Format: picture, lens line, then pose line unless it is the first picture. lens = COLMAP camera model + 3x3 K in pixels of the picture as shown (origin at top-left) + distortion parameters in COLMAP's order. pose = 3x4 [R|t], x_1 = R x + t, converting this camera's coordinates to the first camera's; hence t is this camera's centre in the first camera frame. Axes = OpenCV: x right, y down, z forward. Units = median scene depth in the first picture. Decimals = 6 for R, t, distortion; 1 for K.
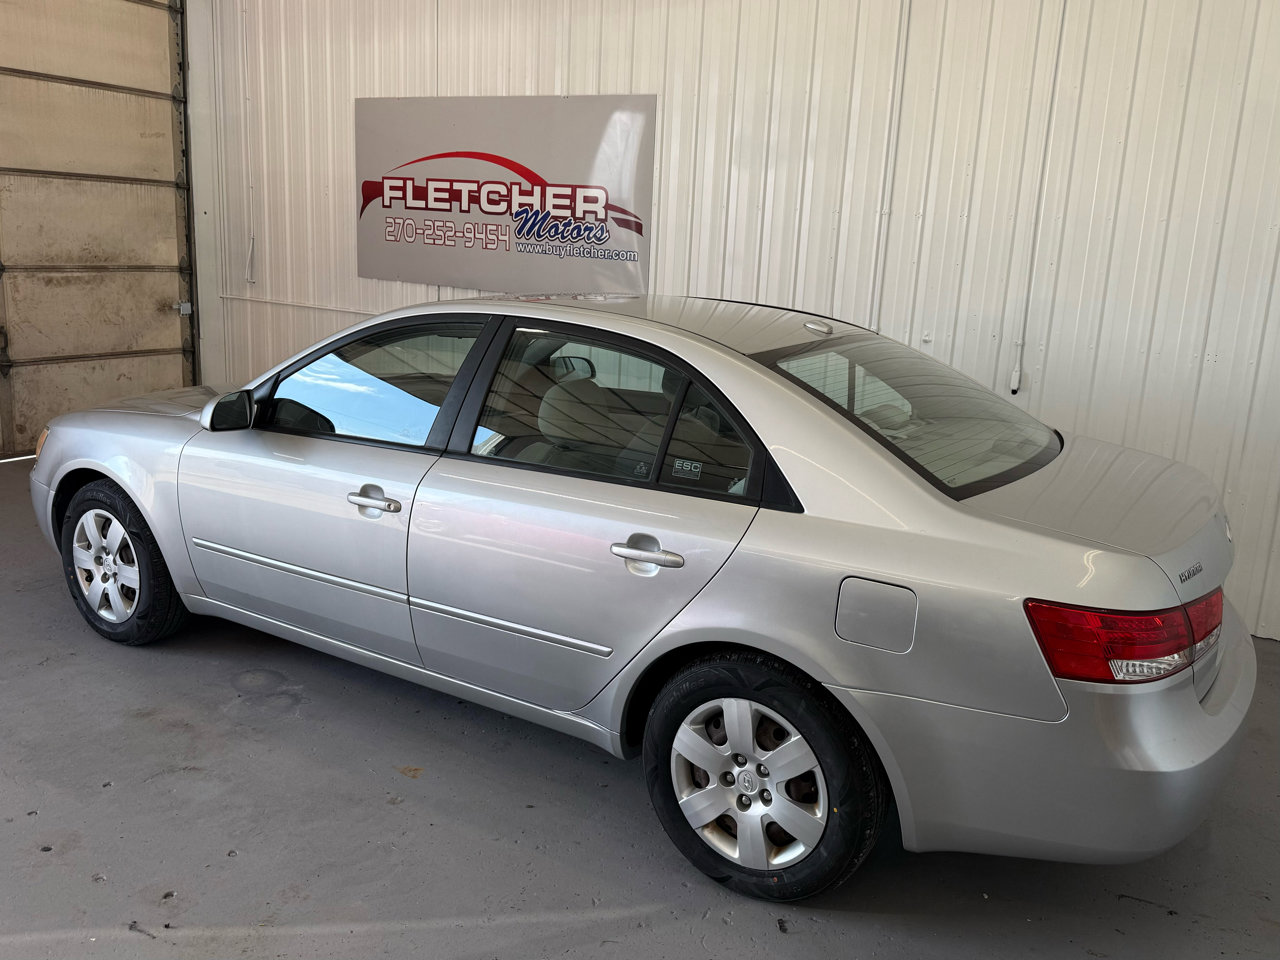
lens RADIAL K [[996.5, 0, 637.1], [0, 996.5, 435.4], [0, 0, 1]] dist [0.040283, -0.069603]
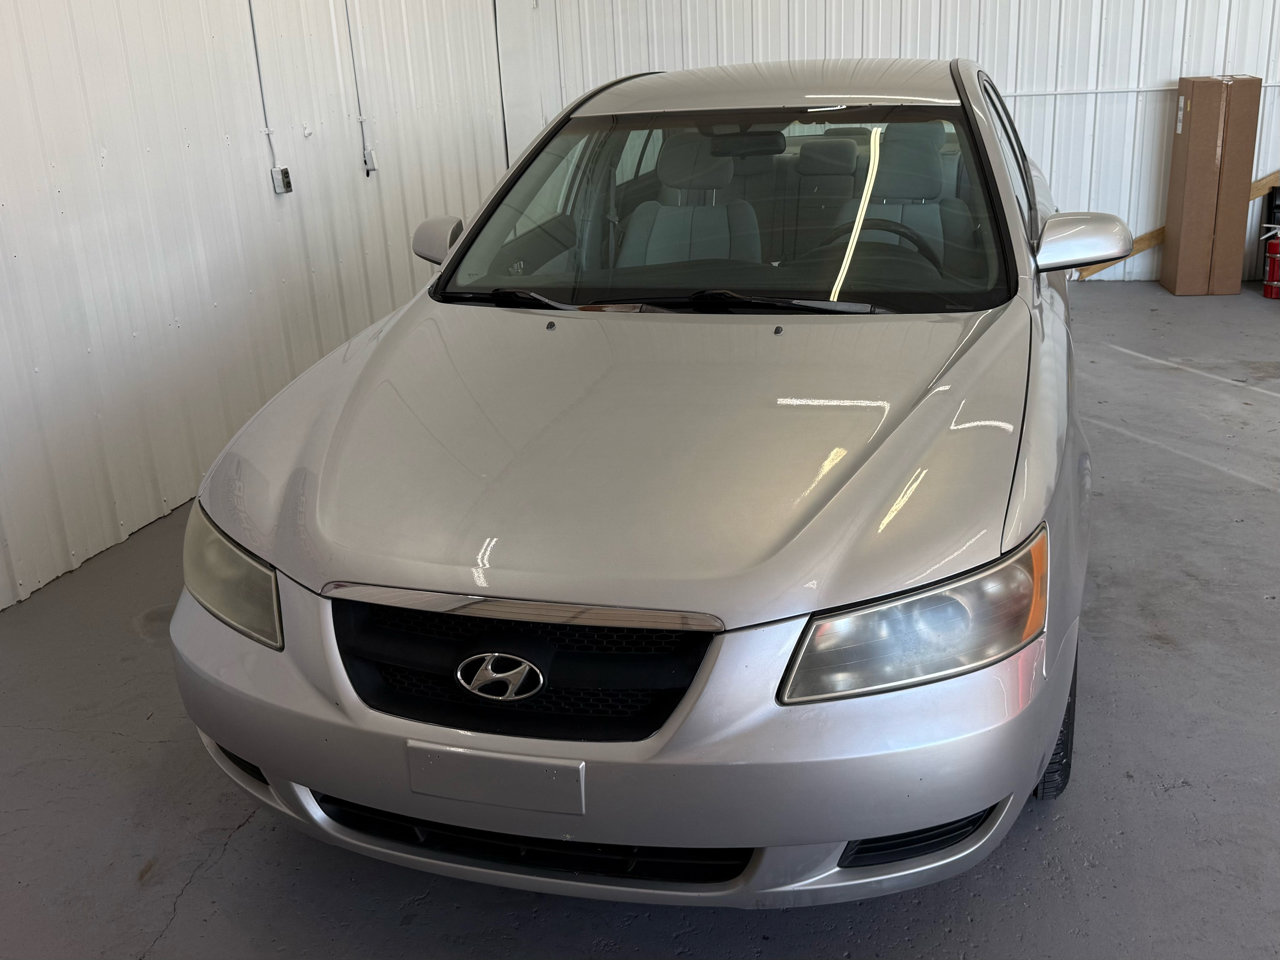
lens RADIAL K [[1267.5, 0, 698.9], [0, 1267.5, 402.8], [0, 0, 1]] dist [-0.013545, 0.000000]
pose [[-0.299529, -0.315119, 0.900546, -0.668935], [0.209926, 0.898984, 0.384395, -0.186823], [-0.930706, 0.304185, -0.203120, 0.817751]]
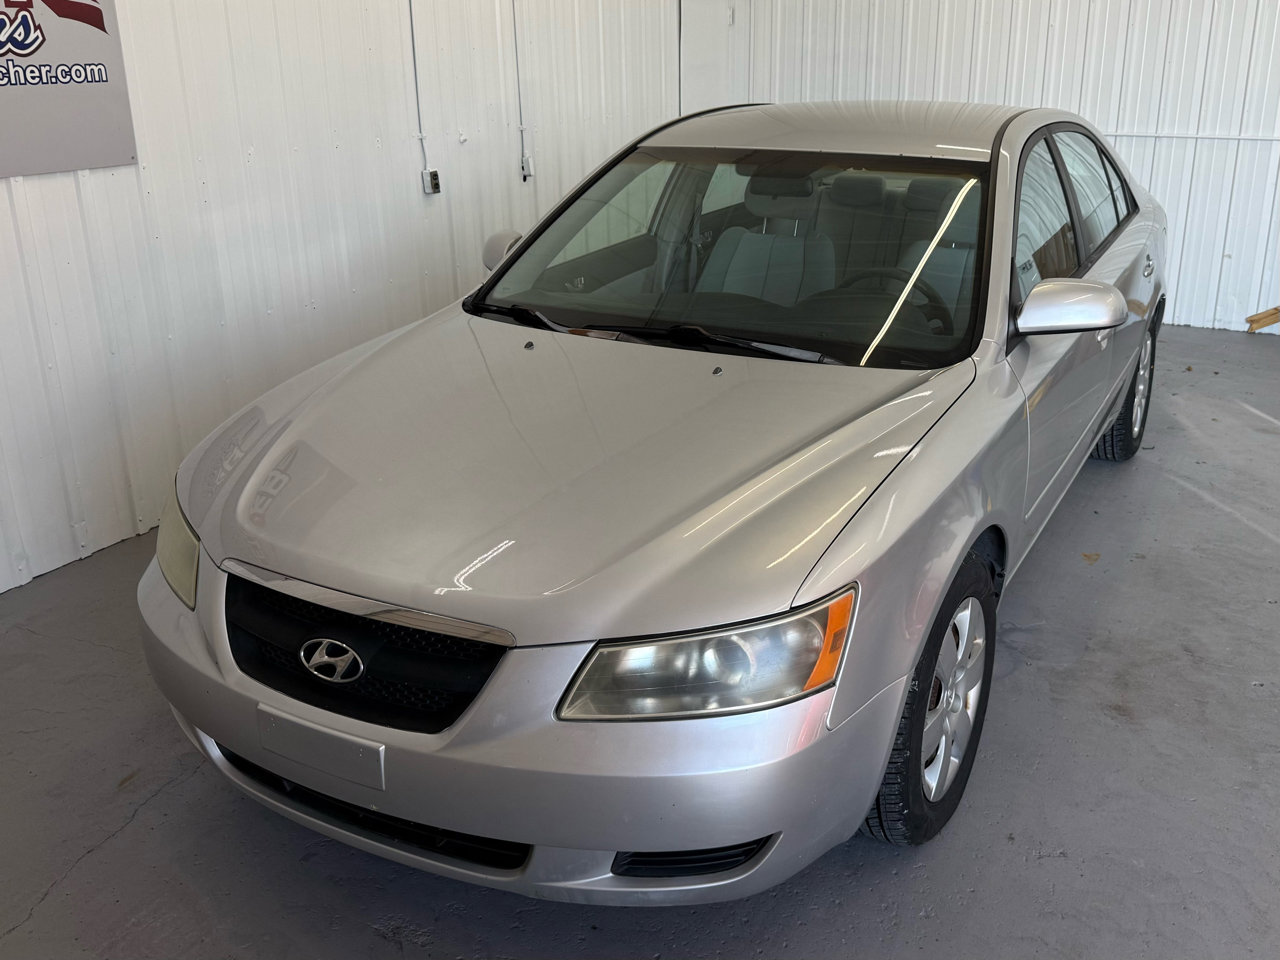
lens RADIAL K [[1237.7, 0, 739.2], [0, 1237.7, 446.5], [0, 0, 1]] dist [-0.004335, 0.000000]
pose [[-0.095922, -0.369518, 0.924260, -0.704839], [0.188959, 0.904897, 0.381387, -0.181111], [-0.977289, 0.211231, -0.016976, 0.698673]]
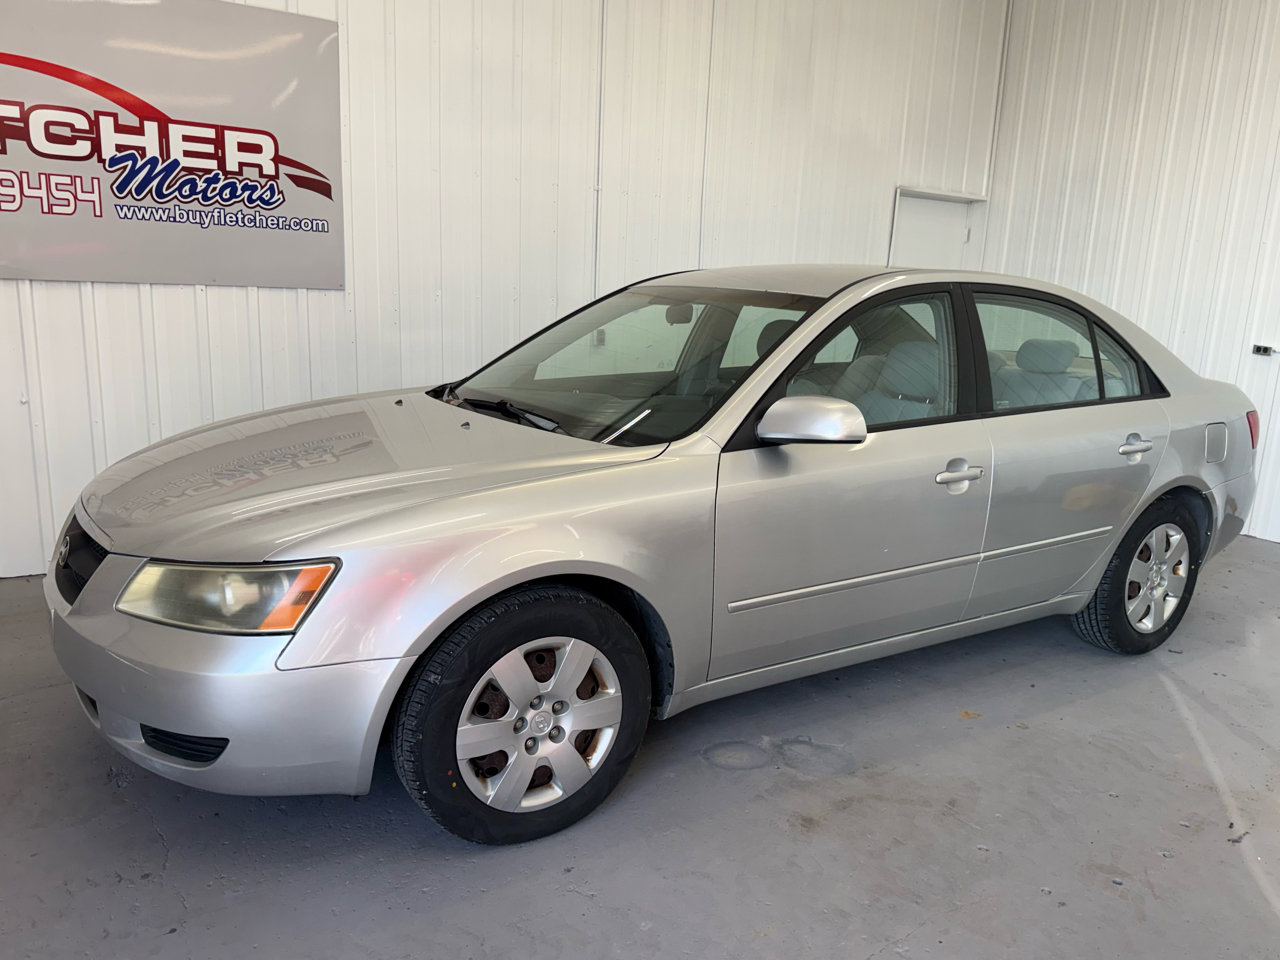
lens RADIAL K [[1054.5, 0, 629.9], [0, 1054.5, 497.4], [0, 0, 1]] dist [0.065748, -0.118965]
pose [[0.420600, -0.221676, 0.879747, -0.673541], [0.161067, 0.972531, 0.168050, -0.070012], [-0.892834, 0.071017, 0.444751, 0.409525]]
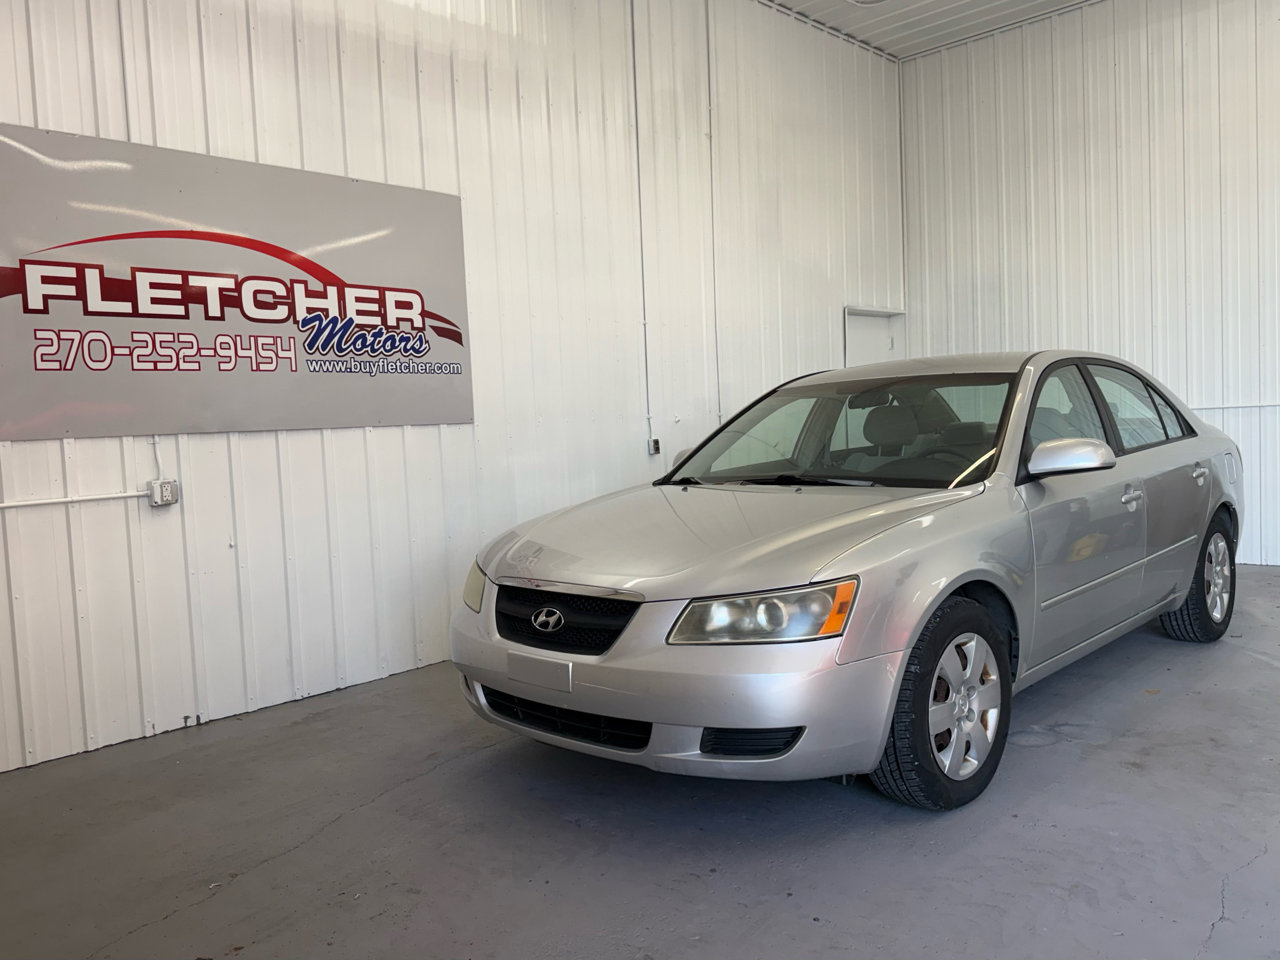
lens RADIAL K [[1054.5, 0, 590.0], [0, 1054.5, 491.4], [0, 0, 1]] dist [0.065748, -0.118965]
pose [[0.233574, -0.127031, 0.964005, -0.880991], [0.251330, 0.965625, 0.066349, -0.102772], [-0.939296, 0.226786, 0.257472, 0.650561]]
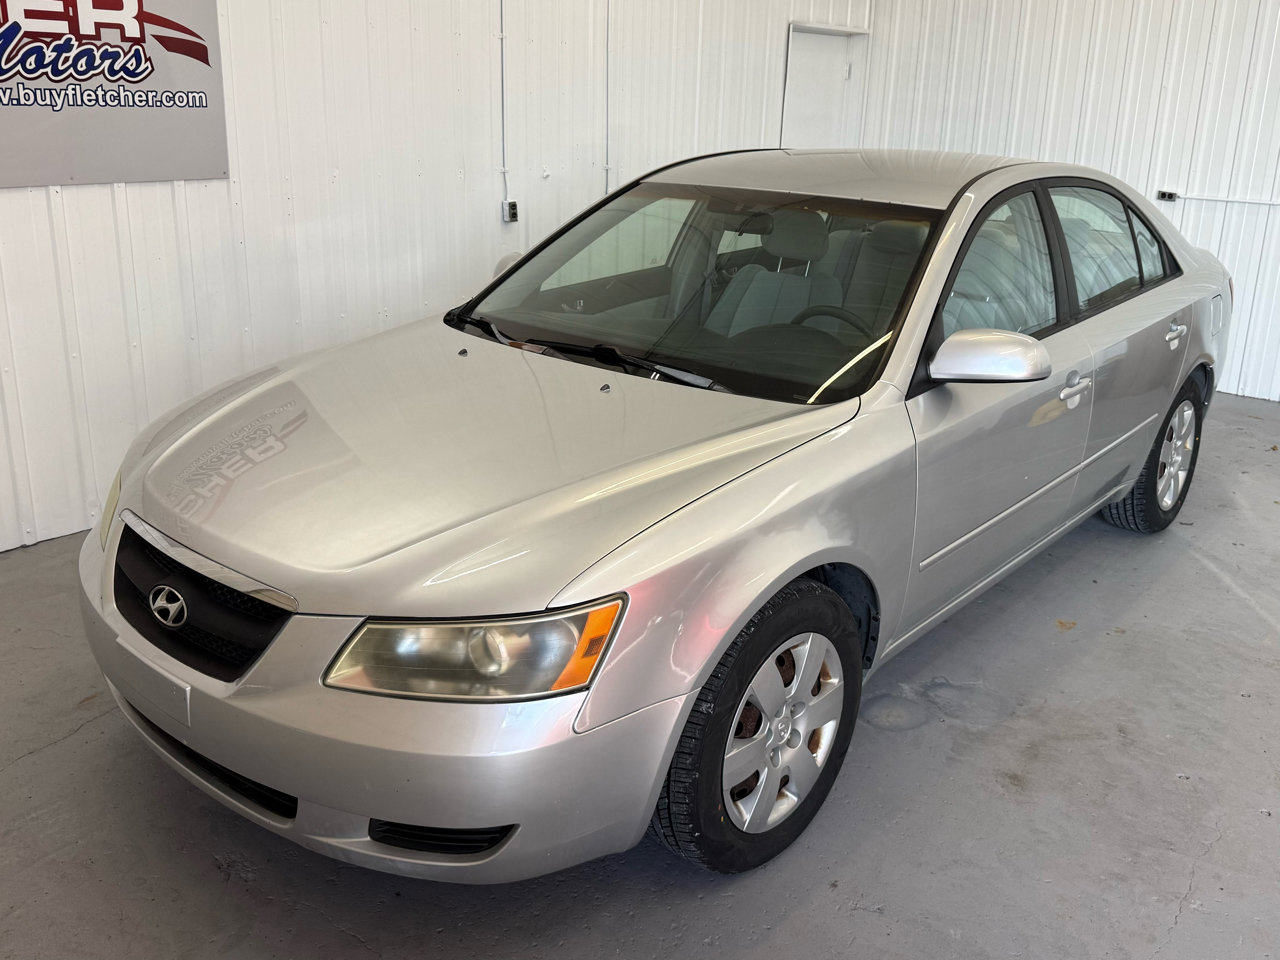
lens RADIAL K [[1187.6, 0, 649.5], [0, 1187.6, 436.7], [0, 0, 1]] dist [-0.001991, 0.000000]
pose [[0.155454, -0.328565, 0.931600, -0.703264], [0.178401, 0.936896, 0.300663, -0.150832], [-0.971600, 0.119459, 0.204261, 0.583388]]
